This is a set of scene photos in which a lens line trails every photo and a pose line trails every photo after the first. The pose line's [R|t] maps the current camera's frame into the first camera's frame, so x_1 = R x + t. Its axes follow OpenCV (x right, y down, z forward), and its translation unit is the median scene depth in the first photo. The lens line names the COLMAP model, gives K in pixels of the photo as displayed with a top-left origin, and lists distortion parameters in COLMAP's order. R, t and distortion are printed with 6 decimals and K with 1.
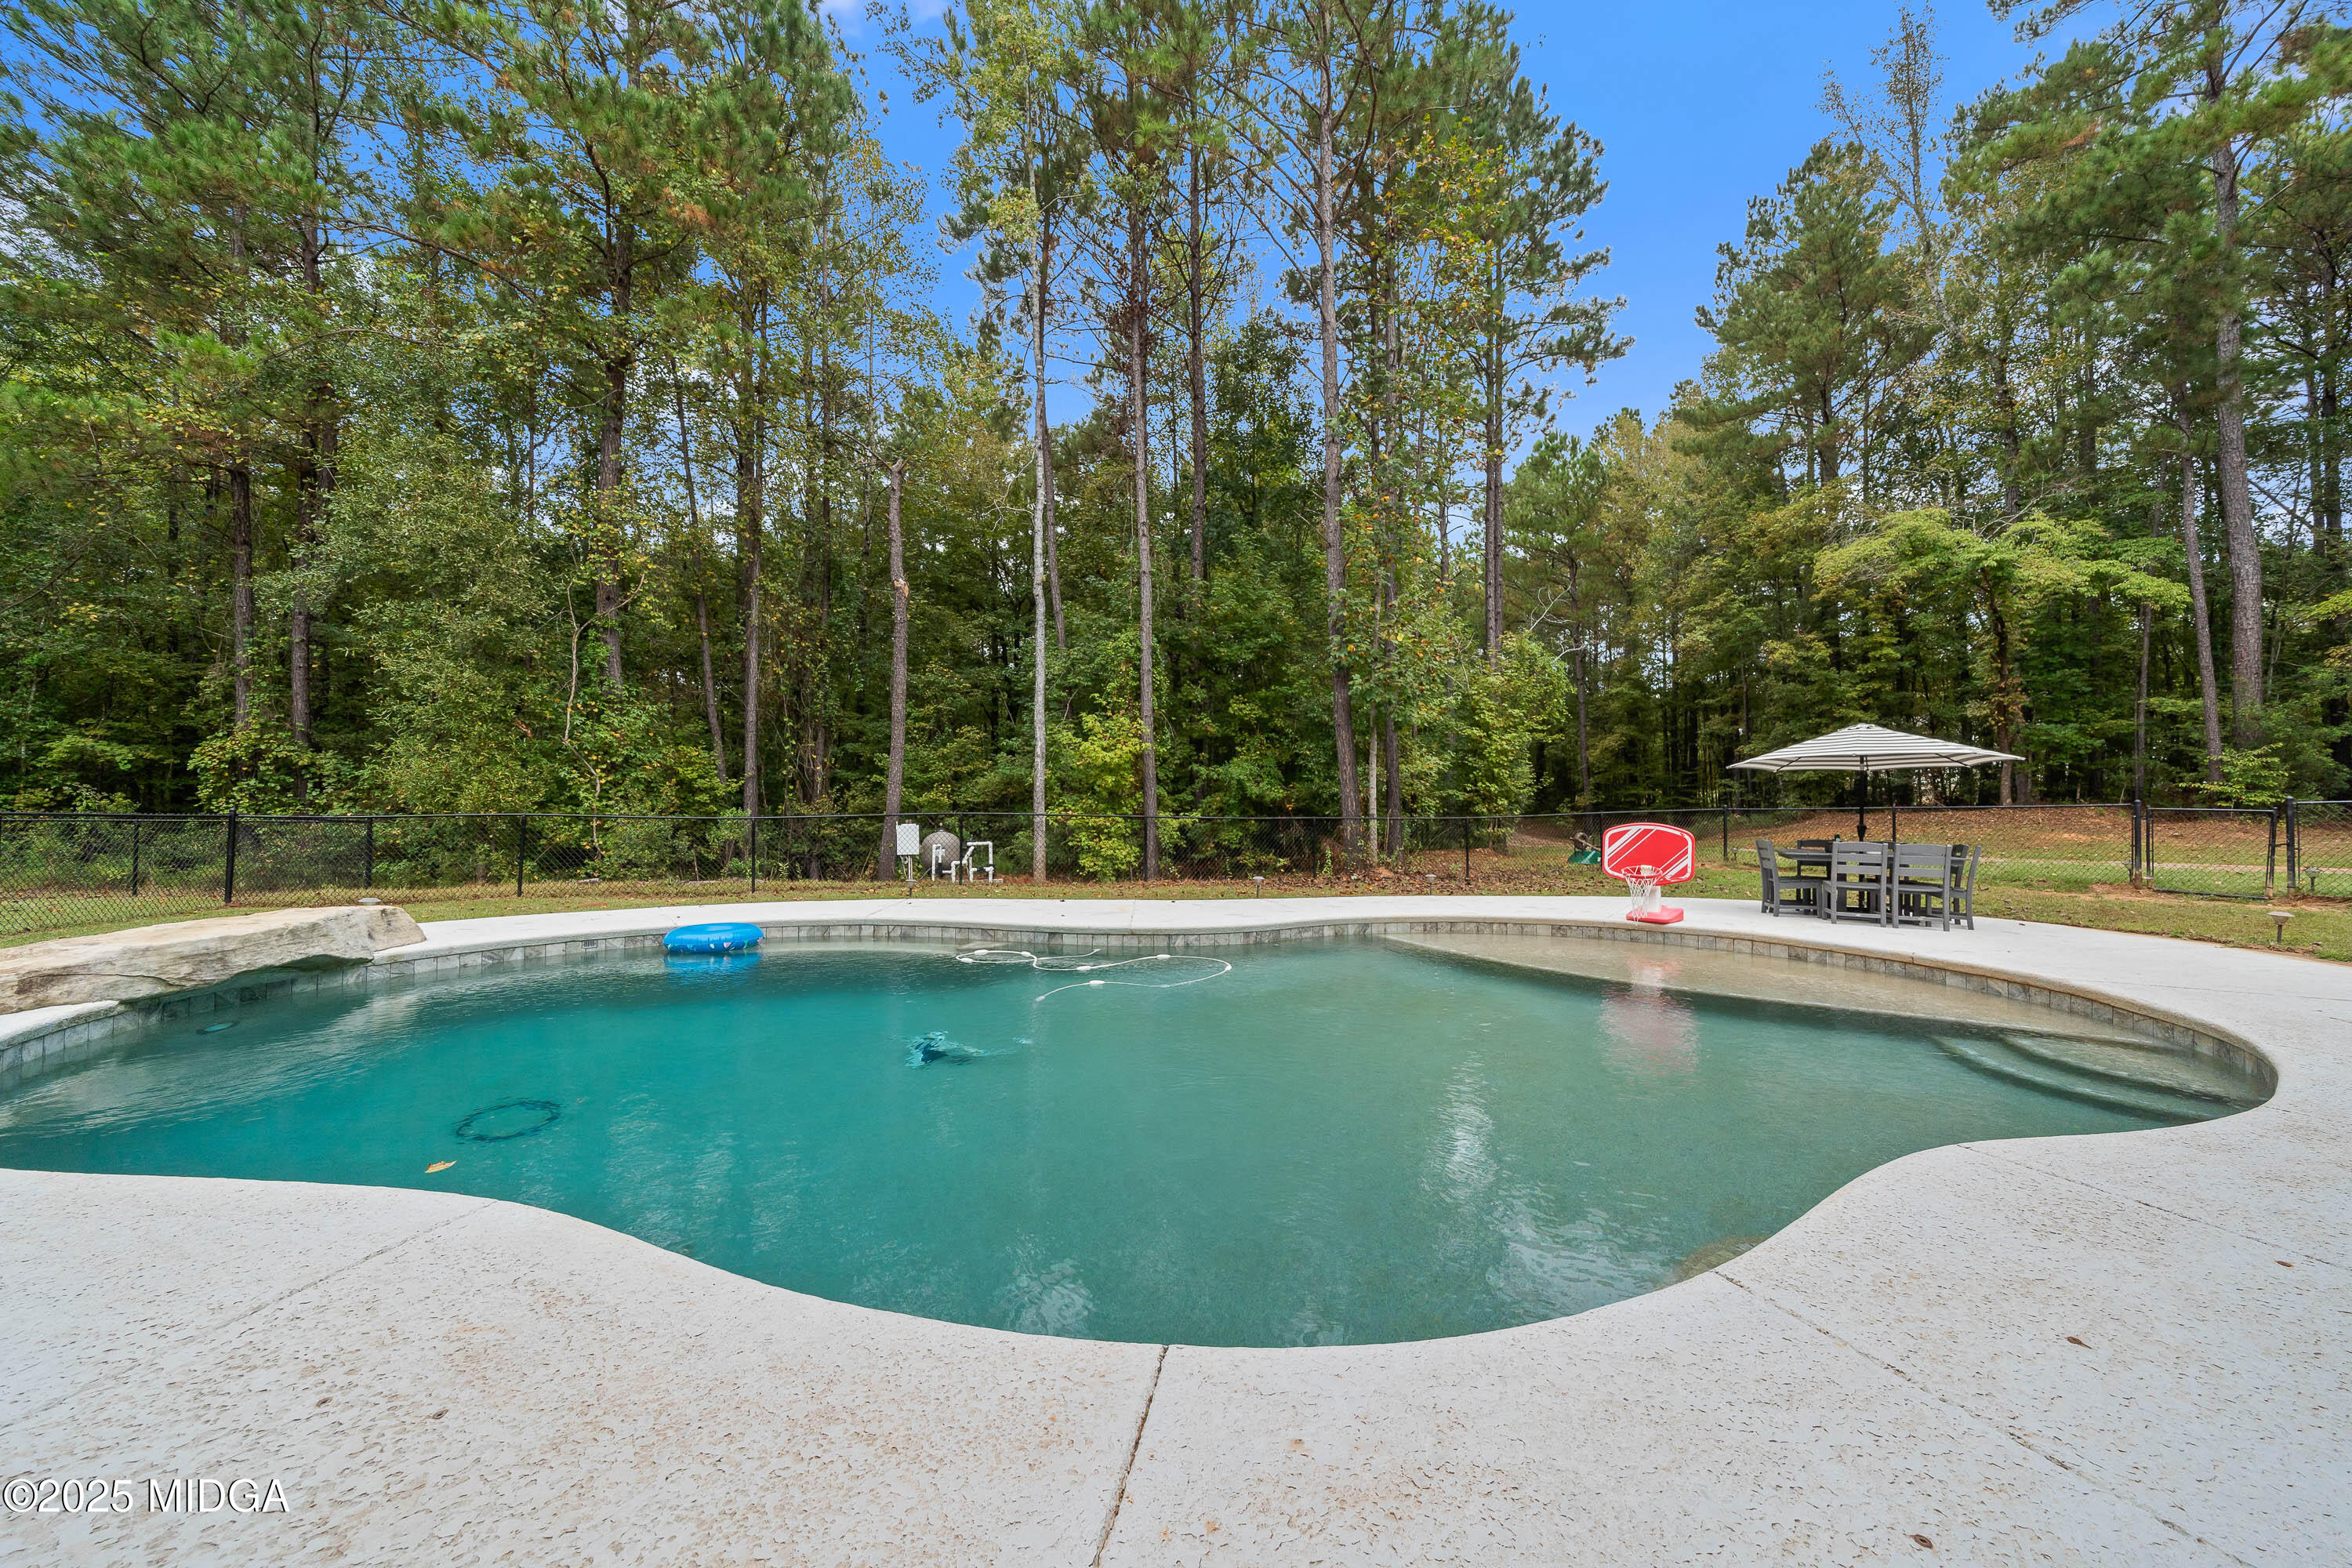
lens RADIAL K [[822.9, 0, 1188.5], [0, 822.9, 793.7], [0, 0, 1]] dist [-0.003639, 0.000073]
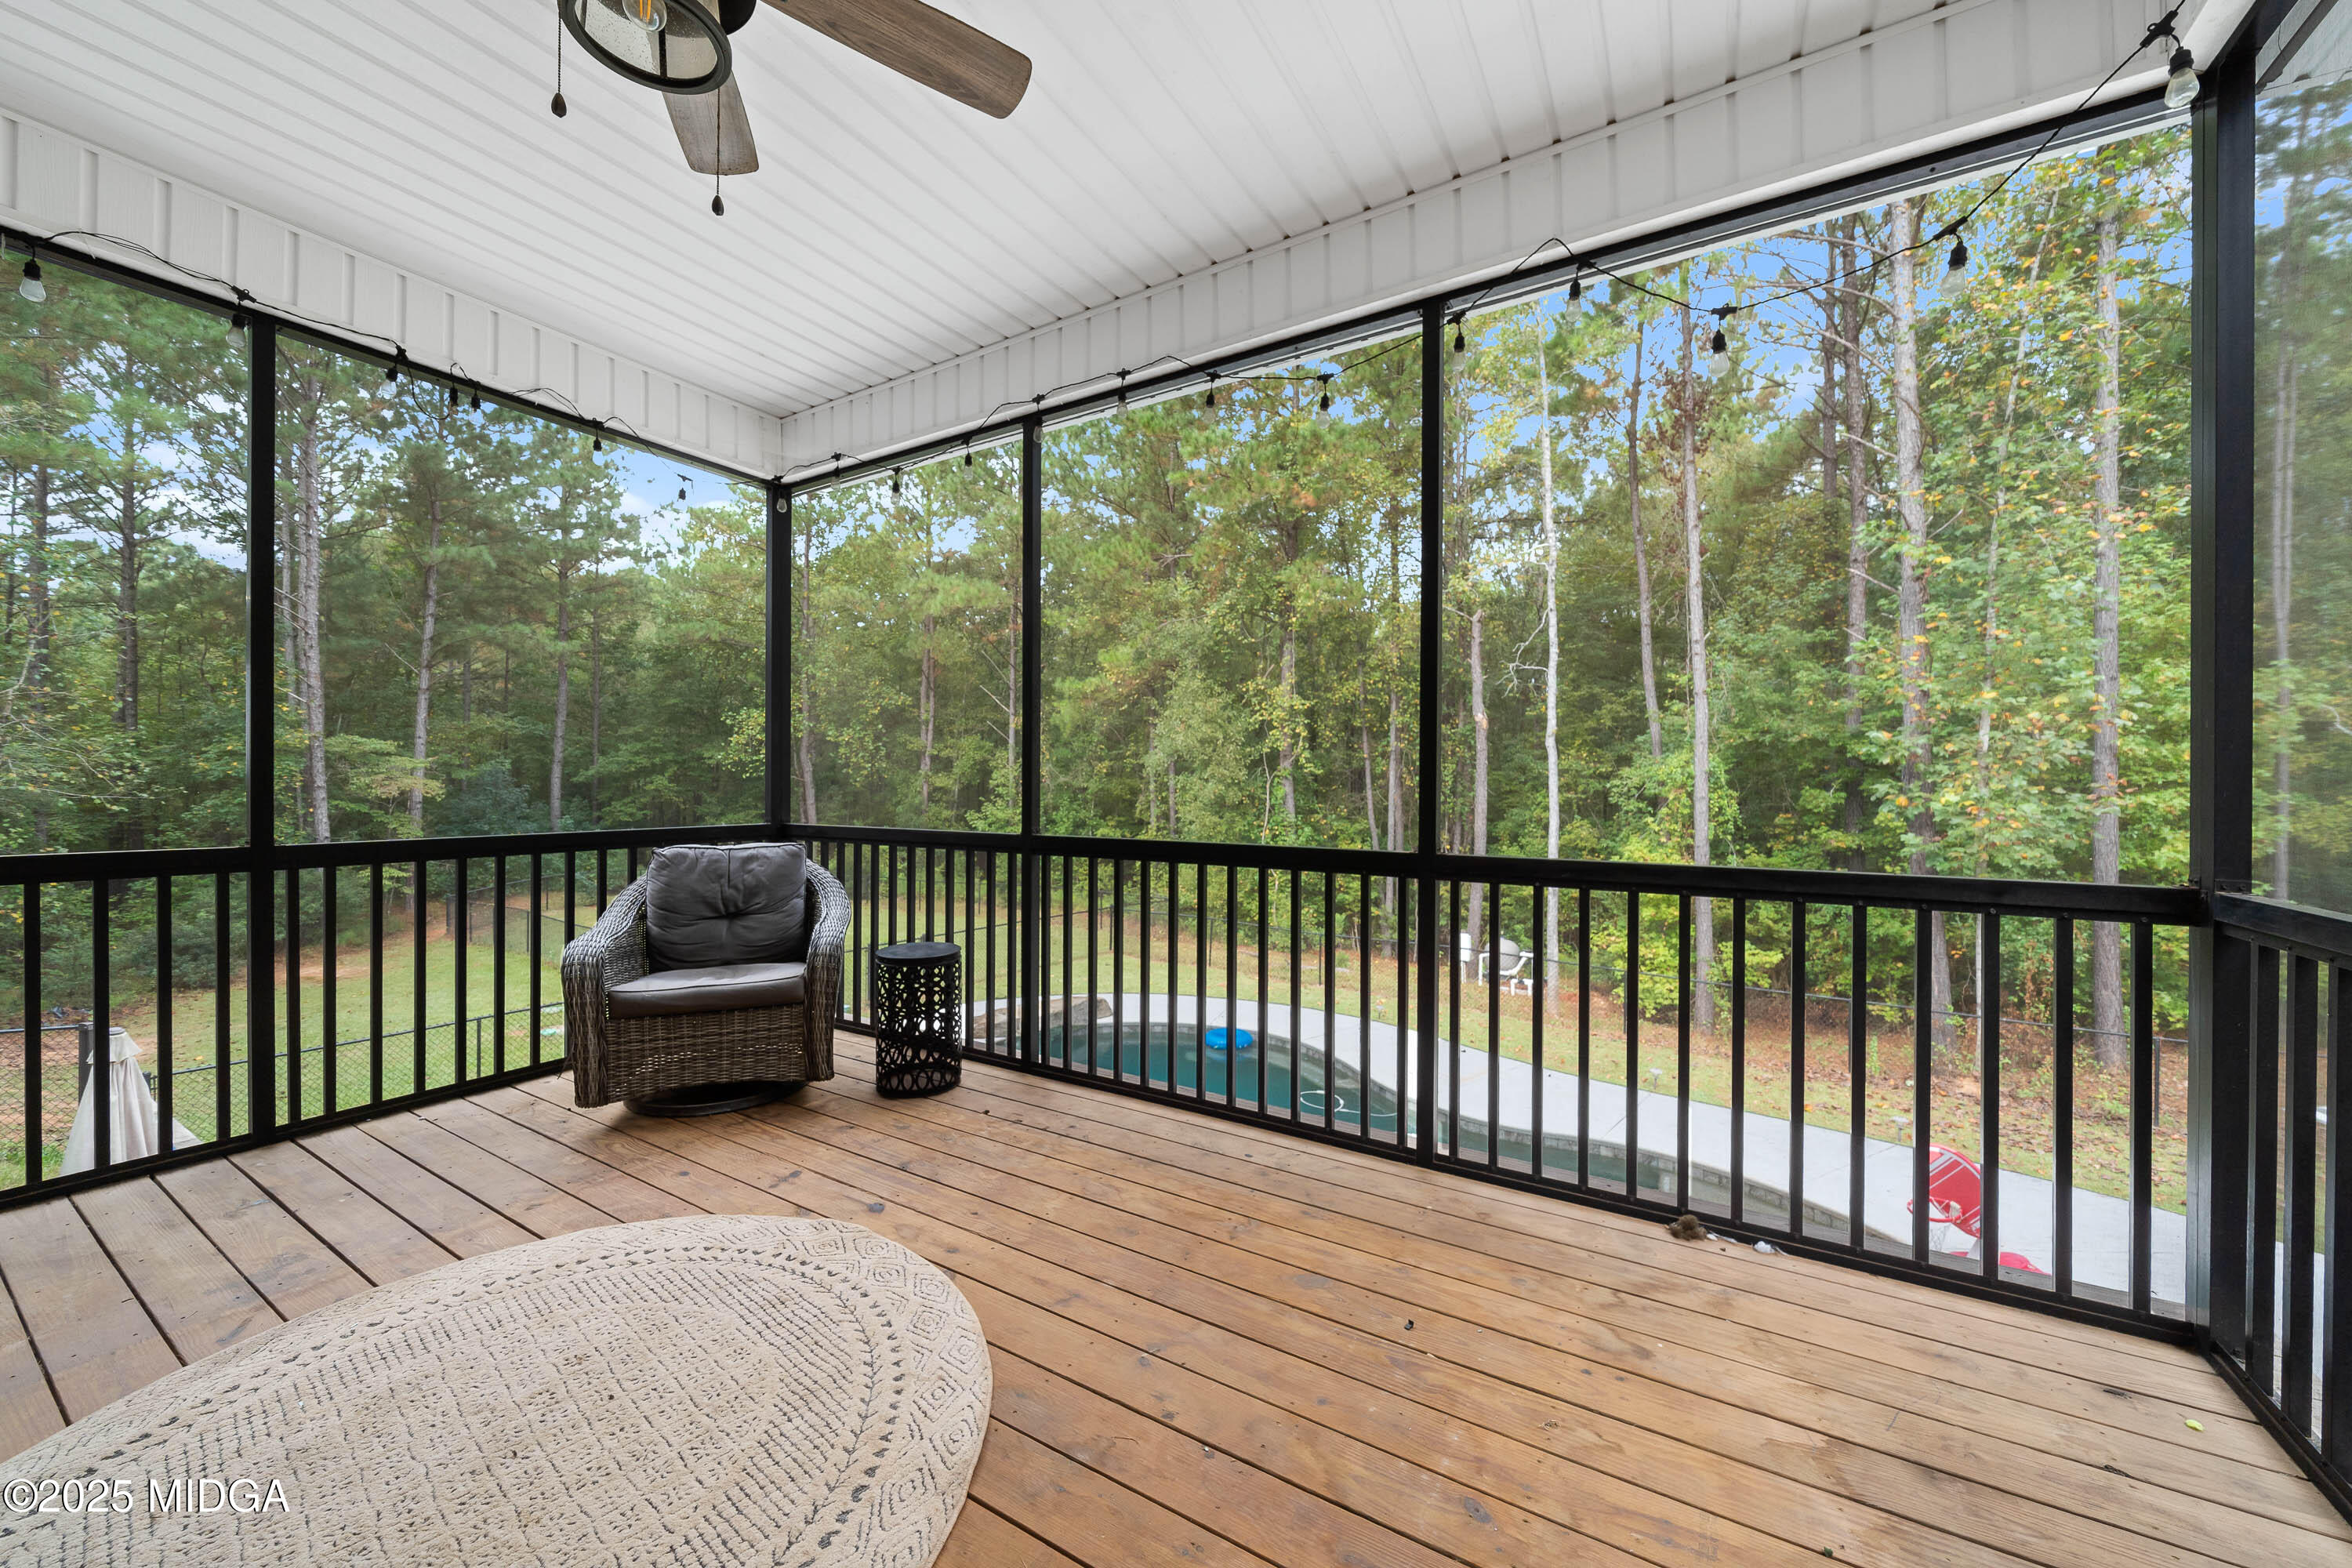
lens RADIAL K [[865.6, 0, 1176.7], [0, 865.6, 785.3], [0, 0, 1]] dist [-0.003464, -0.000238]
pose [[0.587859, -0.000572, -0.808963, 0.458327], [0.011017, 0.999913, 0.007300, -0.203476], [0.808888, -0.013204, 0.587814, -0.081043]]
